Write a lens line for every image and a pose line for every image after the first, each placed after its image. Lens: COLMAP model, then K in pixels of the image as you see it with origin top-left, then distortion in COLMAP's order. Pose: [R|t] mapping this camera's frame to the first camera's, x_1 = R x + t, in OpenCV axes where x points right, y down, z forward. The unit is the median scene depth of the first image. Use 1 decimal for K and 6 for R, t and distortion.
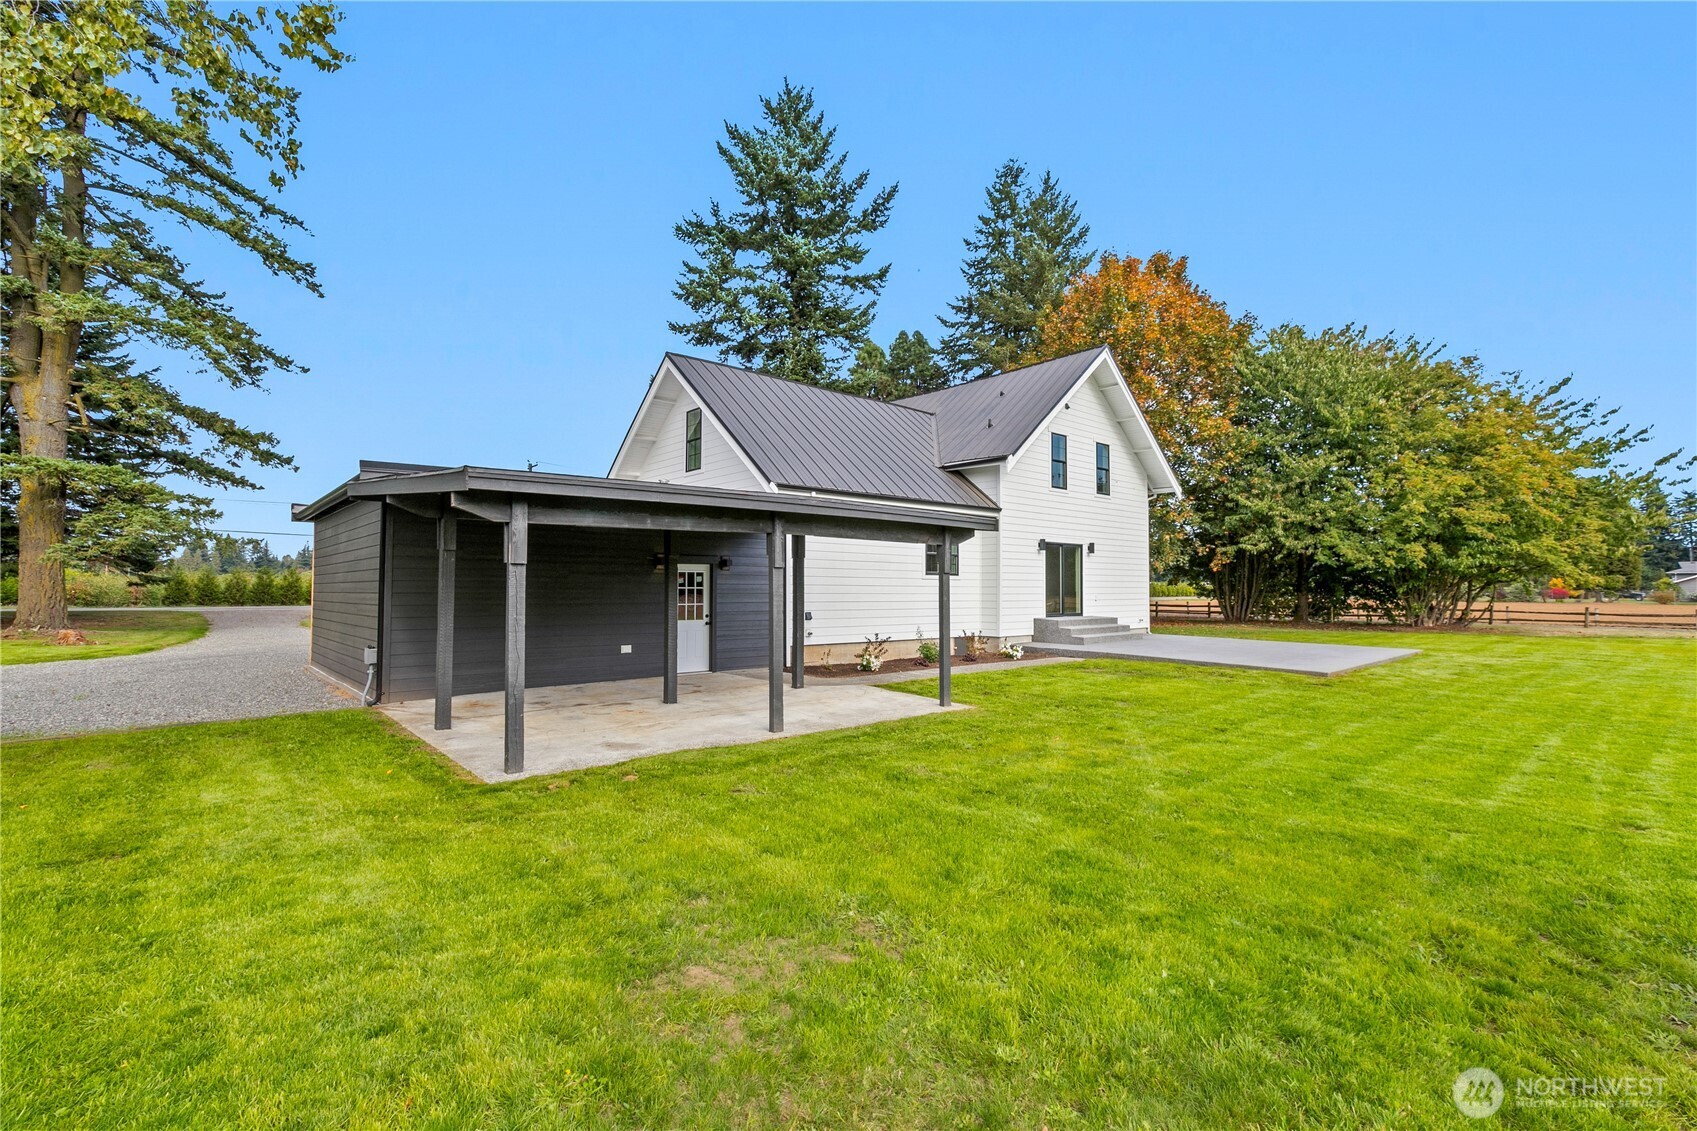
lens RADIAL K [[769.4, 0, 853.0], [0, 769.4, 560.8], [0, 0, 1]] dist [0.001315, 0.000127]
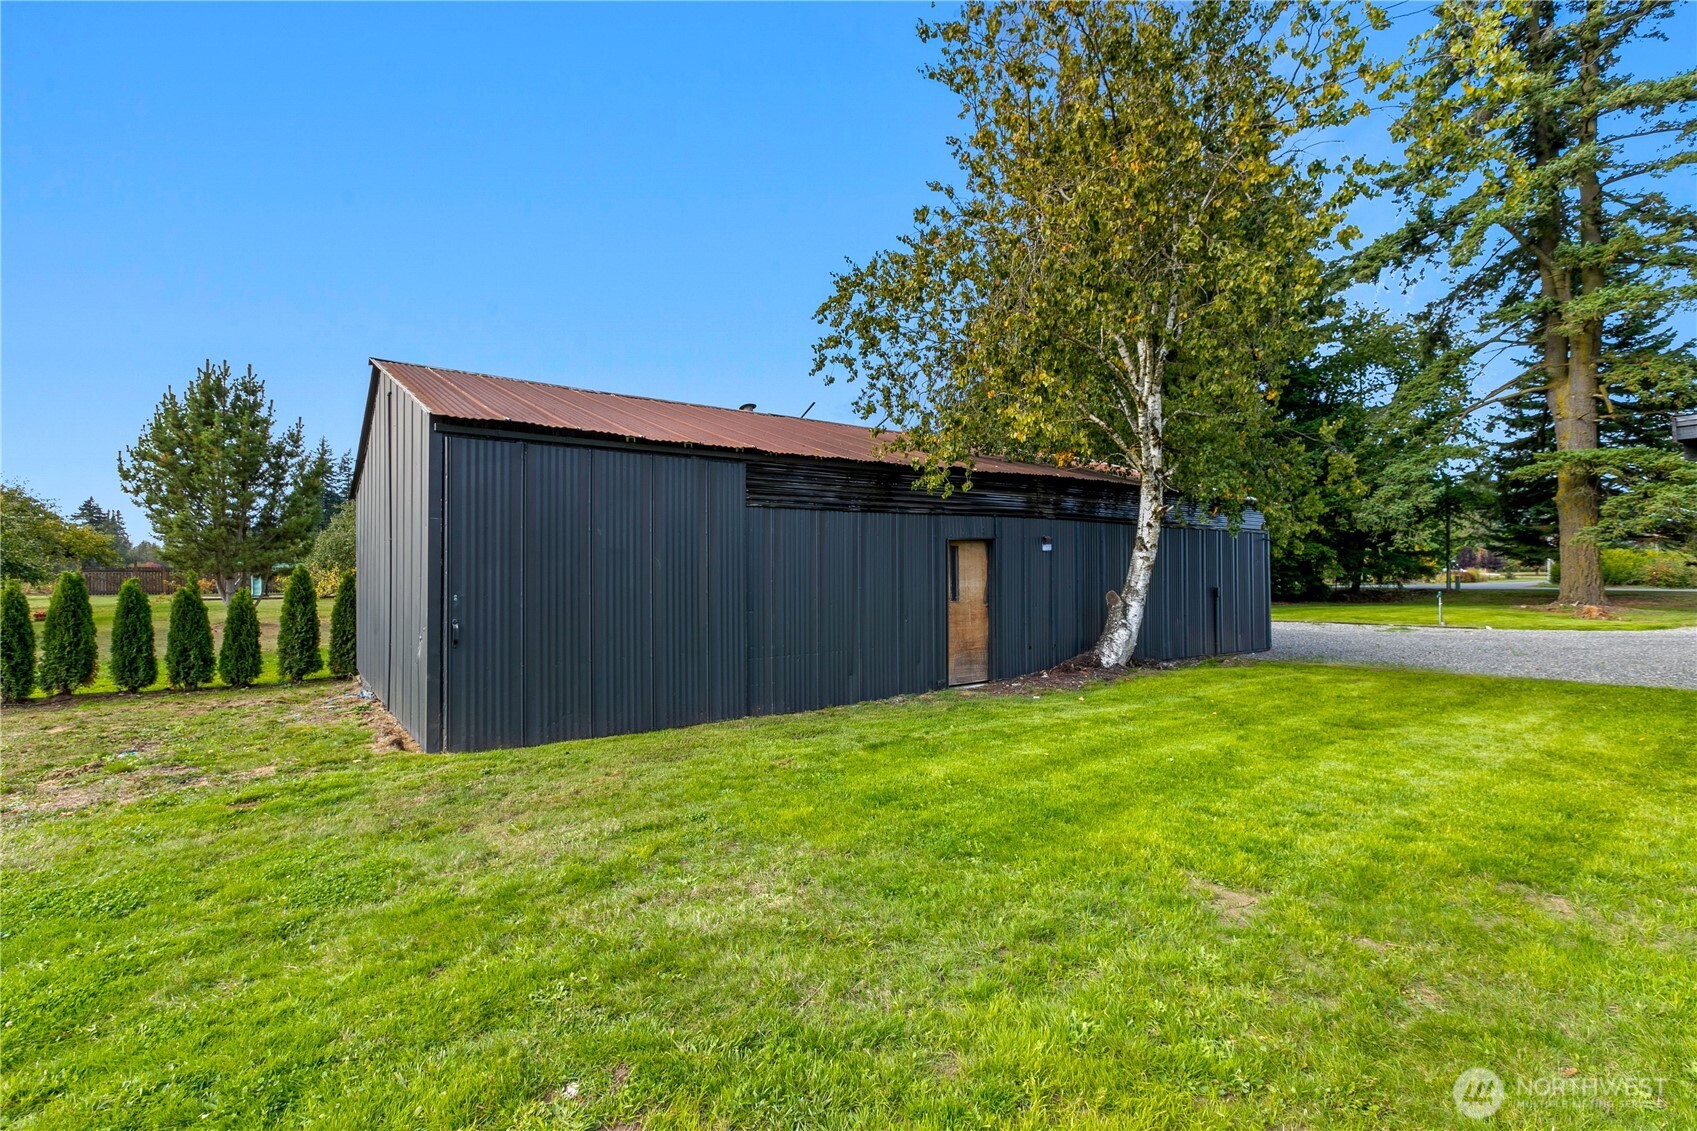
lens RADIAL K [[777.3, 0, 869.5], [0, 777.3, 583.8], [0, 0, 1]] dist [-0.000051, -0.000237]
pose [[-0.034354, 0.009016, -0.999369, 0.127413], [0.042263, 0.999078, 0.007561, 0.008344], [0.998516, -0.041977, -0.034703, 0.017777]]
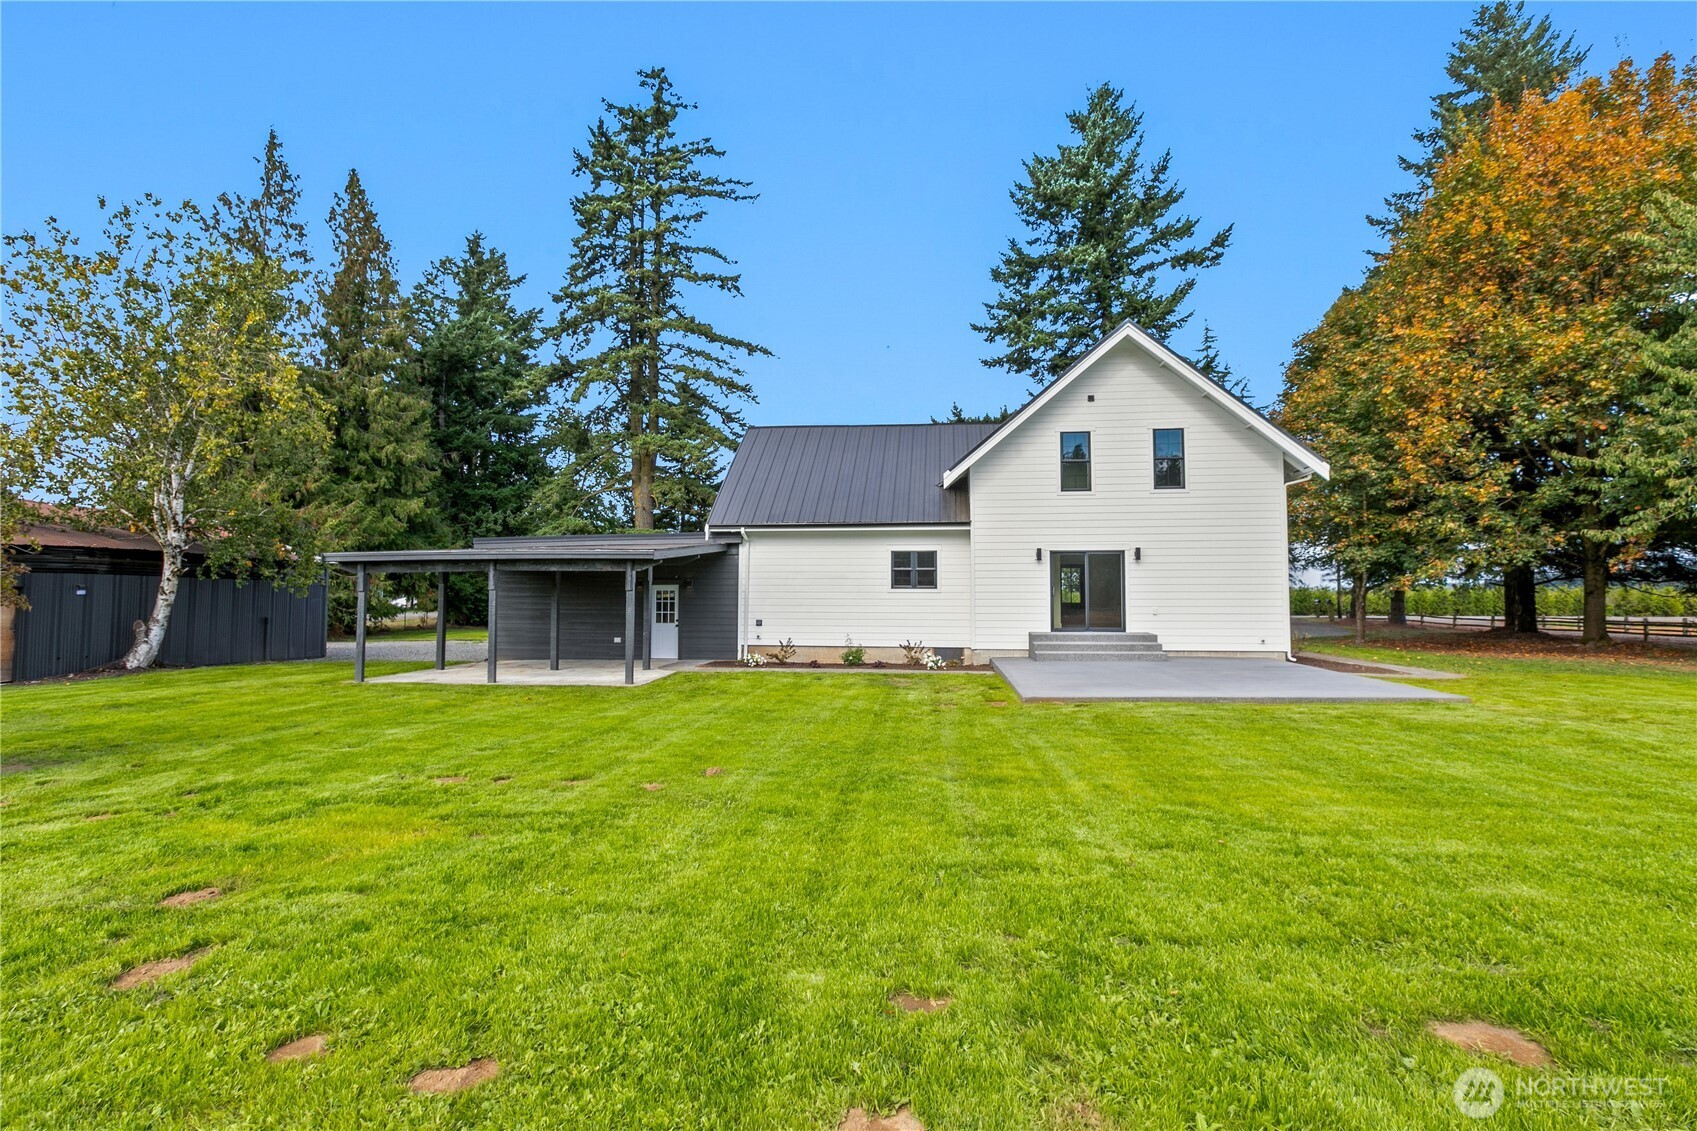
lens RADIAL K [[772.1, 0, 848.0], [0, 772.1, 577.8], [0, 0, 1]] dist [0.002859, 0.000509]
pose [[0.670977, -0.023835, -0.741095, 0.690859], [0.029152, 0.999558, -0.005753, 0.005514], [0.740905, -0.017744, 0.671375, 0.163262]]
